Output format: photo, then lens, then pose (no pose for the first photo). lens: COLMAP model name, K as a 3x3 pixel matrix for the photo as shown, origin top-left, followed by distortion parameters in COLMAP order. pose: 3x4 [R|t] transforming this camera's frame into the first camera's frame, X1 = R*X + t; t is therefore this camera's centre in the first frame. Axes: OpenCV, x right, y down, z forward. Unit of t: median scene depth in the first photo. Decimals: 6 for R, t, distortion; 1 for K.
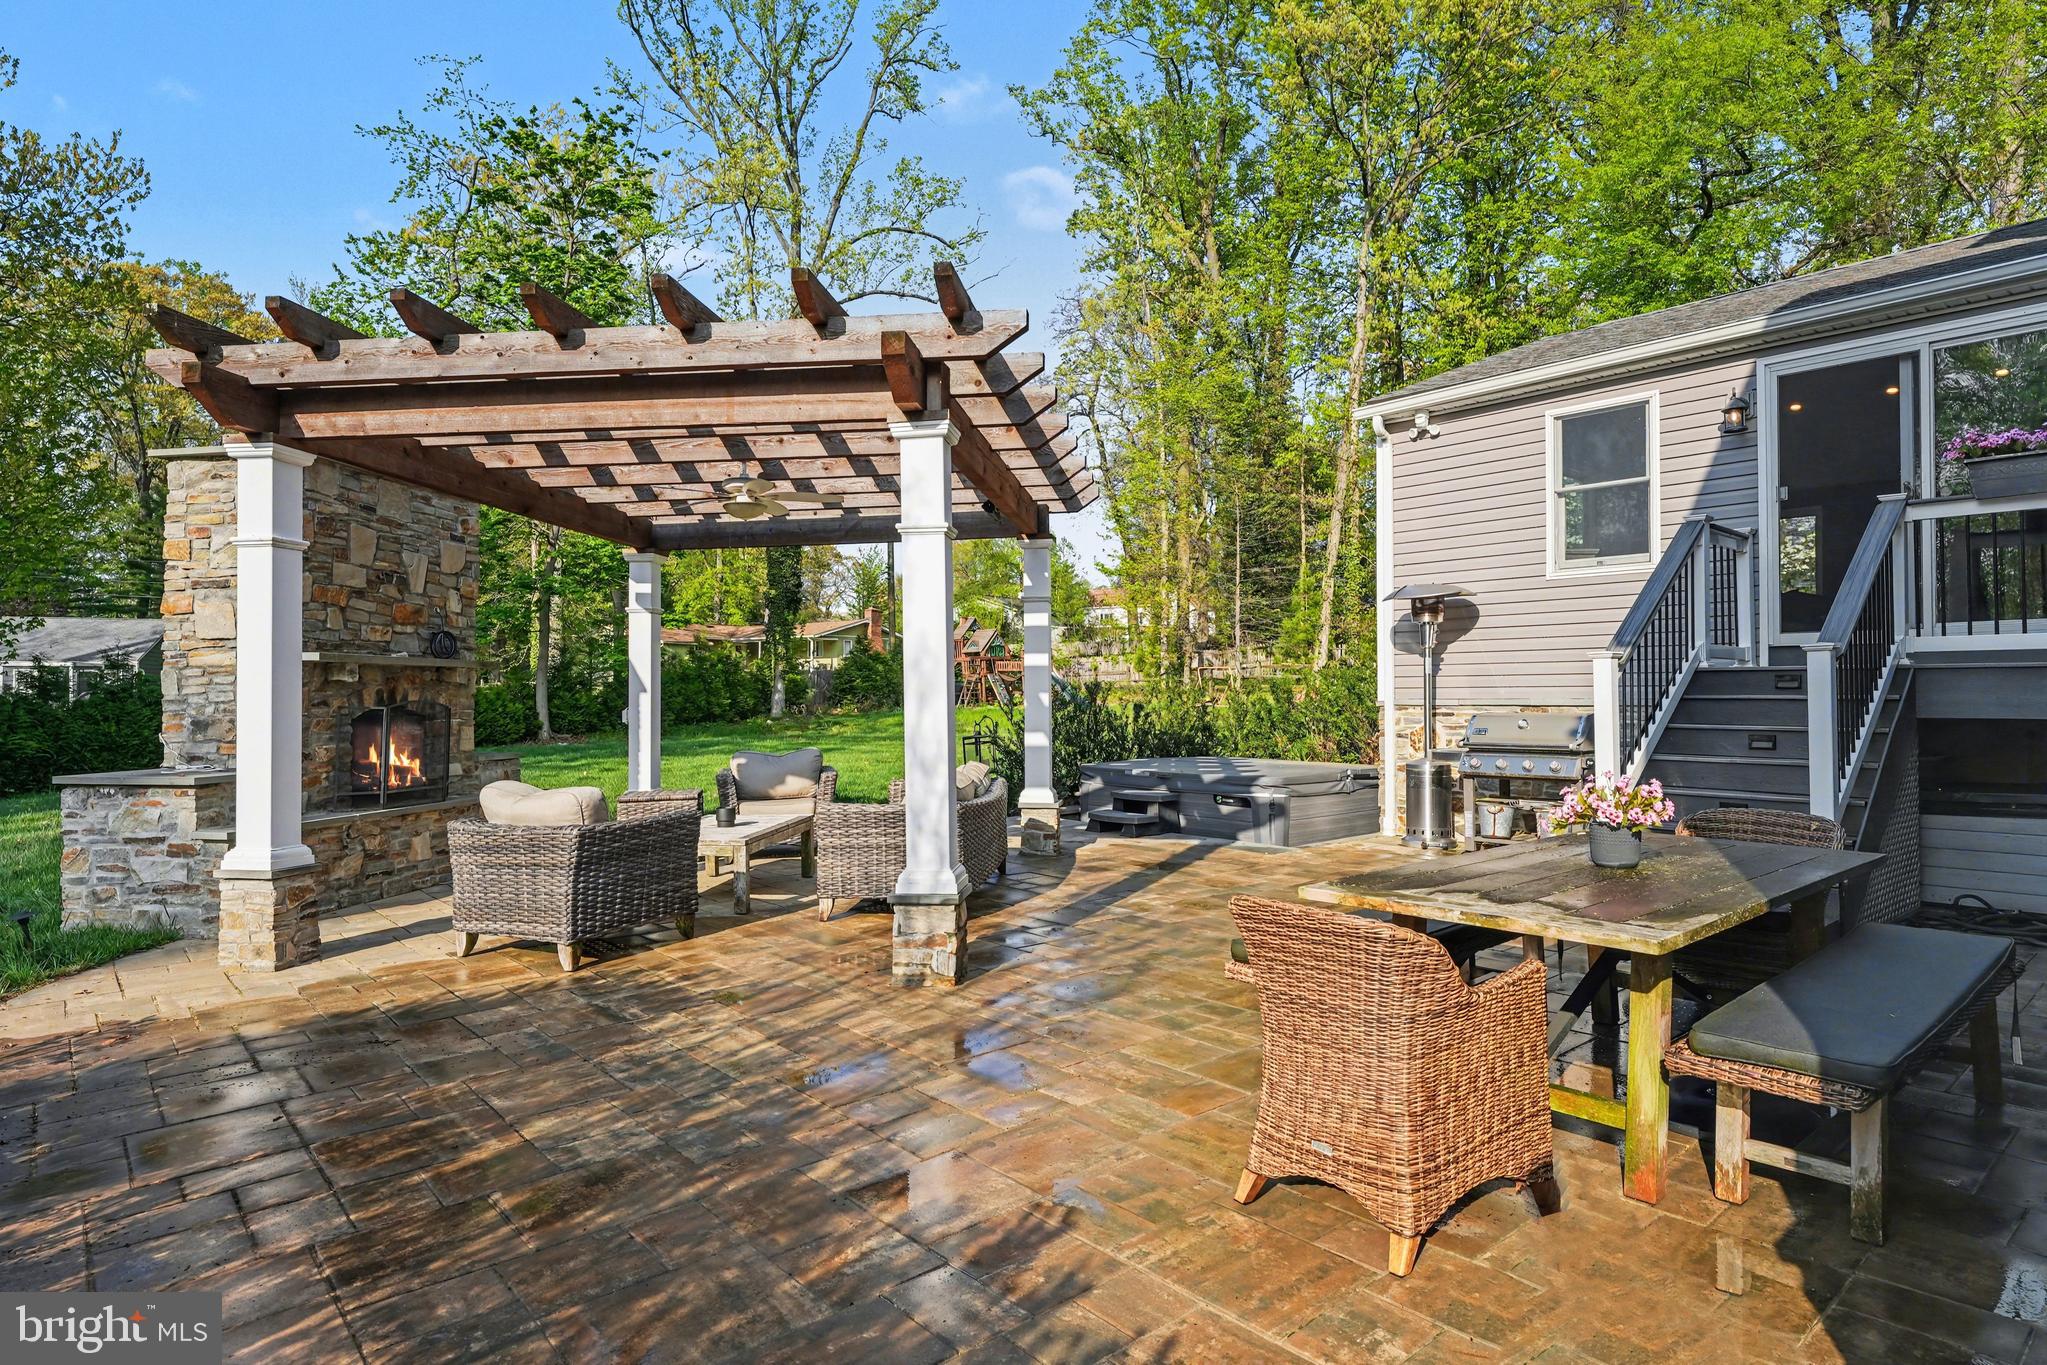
lens RADIAL K [[1305.4, 0, 1024.9], [0, 1305.4, 655.4], [0, 0, 1]] dist [0.000570, 0.001402]
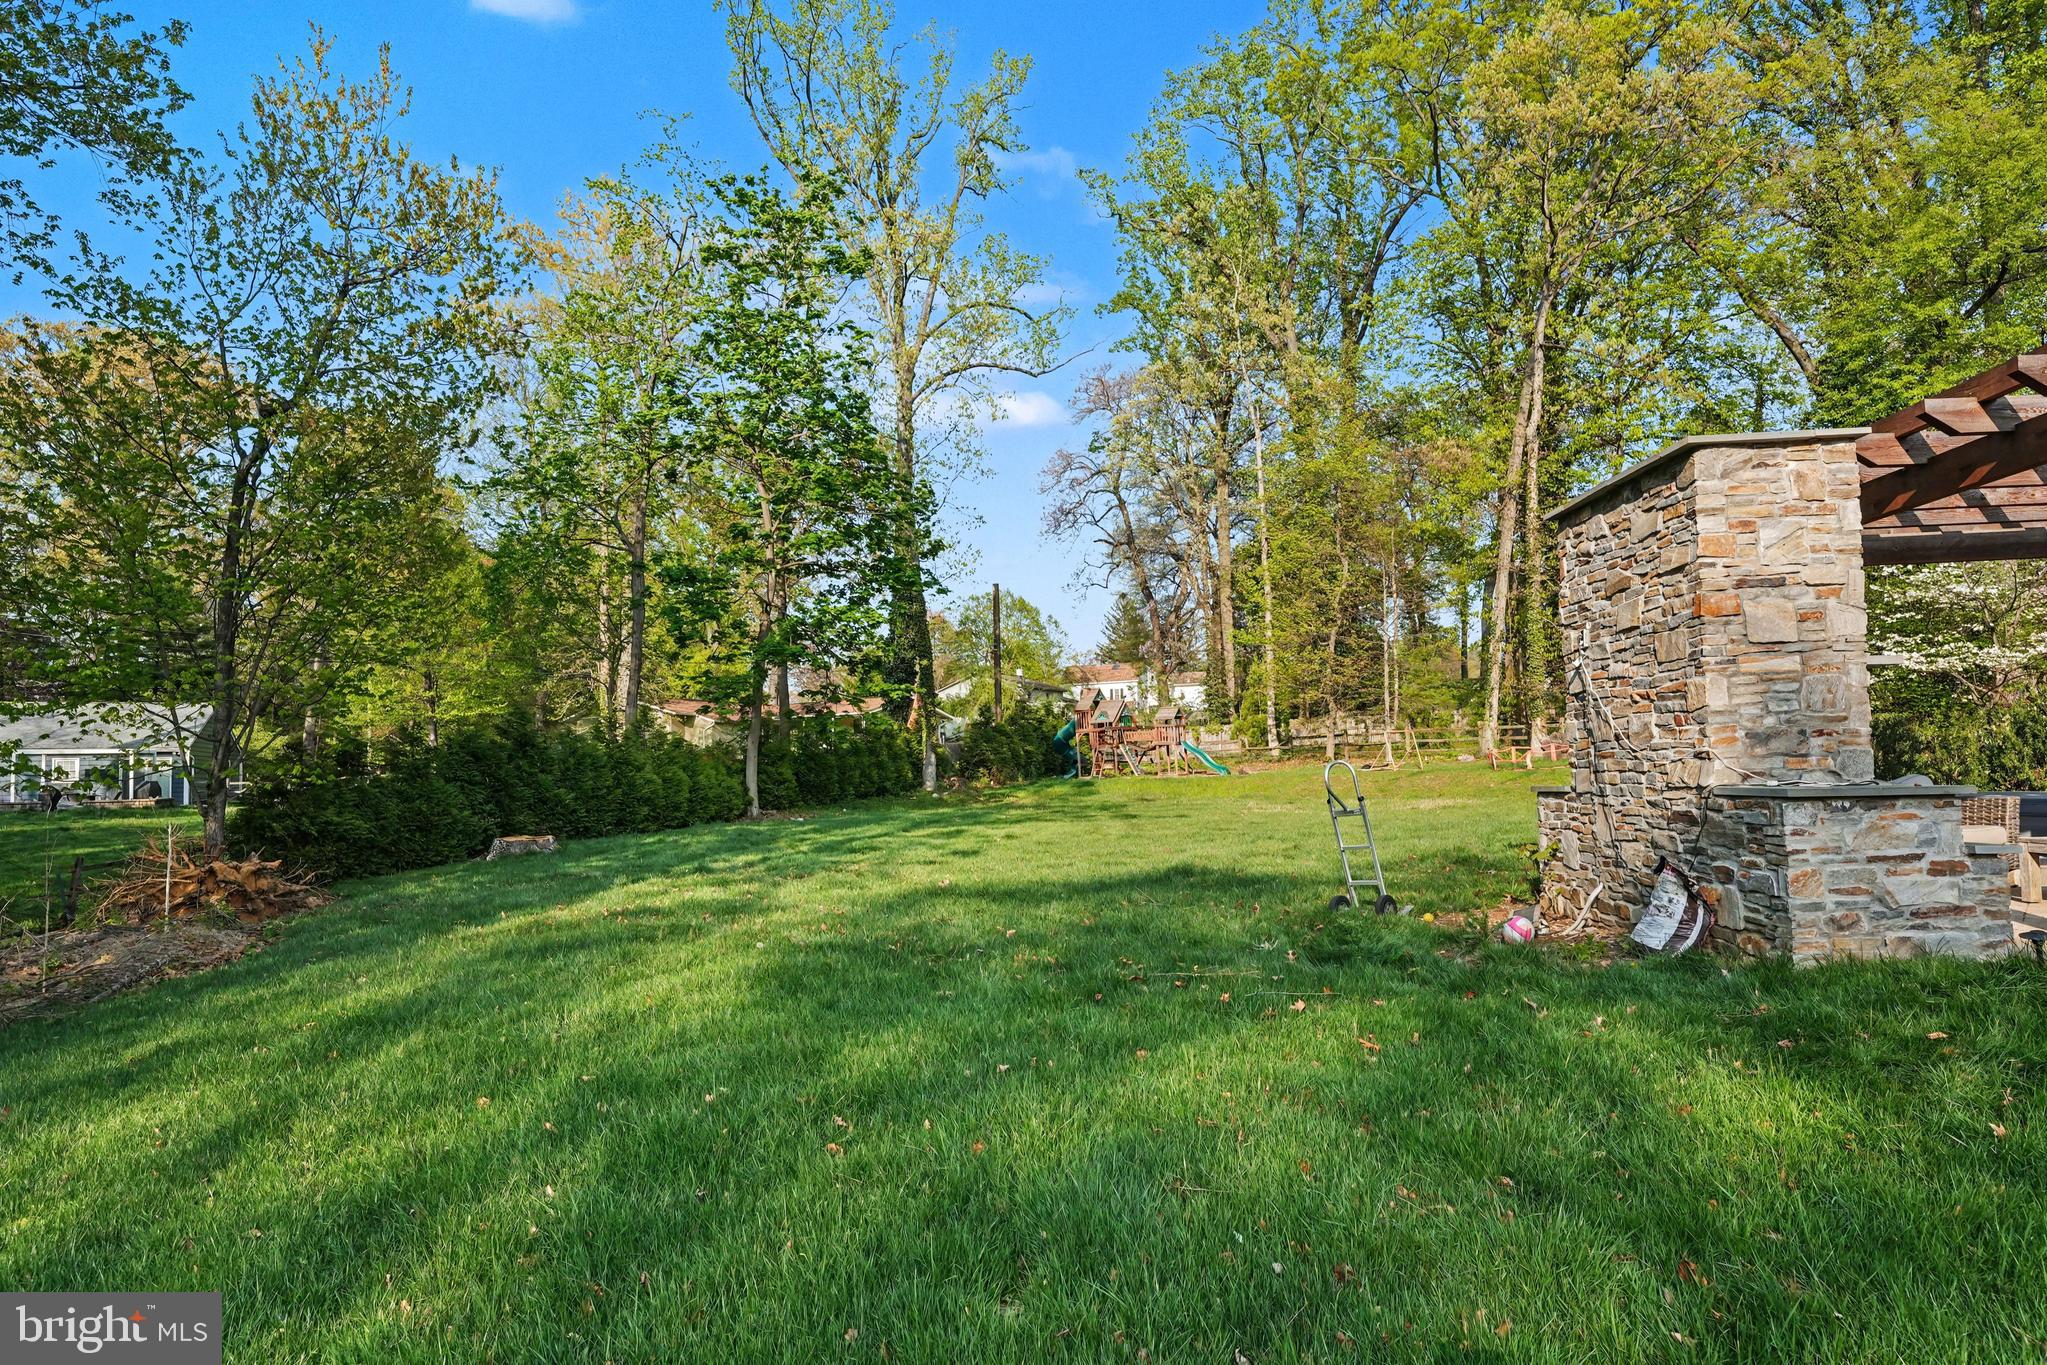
lens RADIAL K [[1290.3, 0, 1028.0], [0, 1290.3, 686.0], [0, 0, 1]] dist [0.000200, 0.000898]
pose [[0.994839, -0.012458, 0.100703, -0.409341], [0.016470, 0.999099, -0.039104, 0.014795], [-0.100125, 0.040560, 0.994148, 0.053658]]
